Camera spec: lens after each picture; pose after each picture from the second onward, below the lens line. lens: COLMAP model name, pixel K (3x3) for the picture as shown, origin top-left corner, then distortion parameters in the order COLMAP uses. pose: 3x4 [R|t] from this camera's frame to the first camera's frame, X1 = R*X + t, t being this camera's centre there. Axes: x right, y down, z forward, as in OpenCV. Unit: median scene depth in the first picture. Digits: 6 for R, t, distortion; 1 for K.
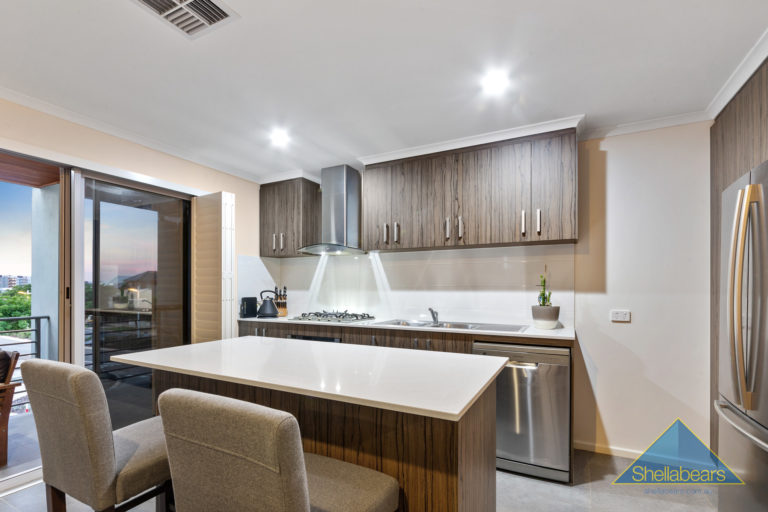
lens RADIAL K [[363.9, 0, 382.3], [0, 363.9, 281.9], [0, 0, 1]] dist [-0.000056, -0.000135]
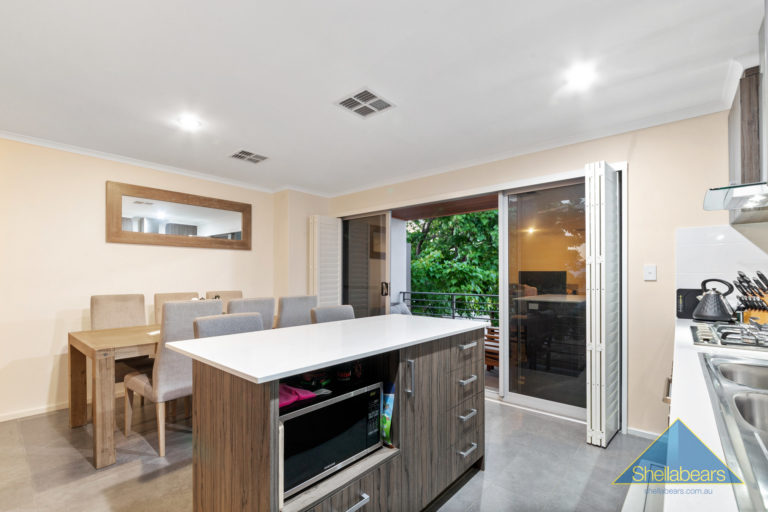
lens RADIAL K [[349.2, 0, 385.5], [0, 349.2, 275.3], [0, 0, 1]] dist [-0.002663, -0.000639]
pose [[-0.241396, -0.004991, -0.970414, 0.409438], [0.013088, 0.999879, -0.008398, 0.015442], [0.970338, -0.014728, -0.241301, 0.607913]]
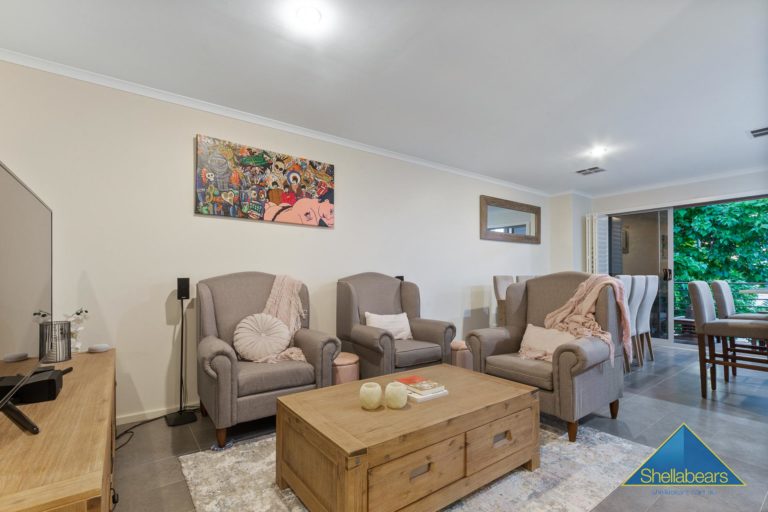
lens RADIAL K [[349.2, 0, 385.5], [0, 349.2, 275.3], [0, 0, 1]] dist [-0.002663, -0.000639]
pose [[-0.443718, 0.001214, -0.896166, 1.008673], [0.016344, 0.999844, -0.006738, 0.047163], [0.896017, -0.017637, -0.443669, -0.086800]]
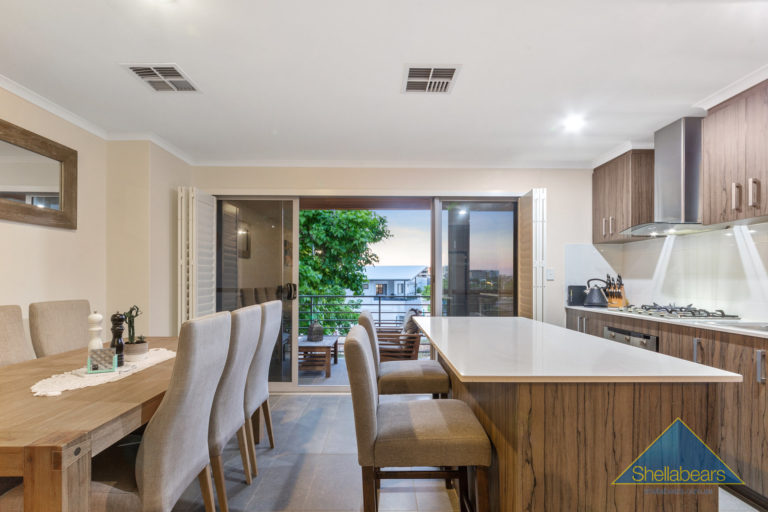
lens RADIAL K [[363.9, 0, 382.3], [0, 363.9, 281.9], [0, 0, 1]] dist [-0.000056, -0.000135]
pose [[0.457379, 0.010077, -0.889215, 0.285118], [0.008926, 0.999833, 0.015921, 0.011501], [0.889227, -0.015219, 0.457213, 0.063648]]
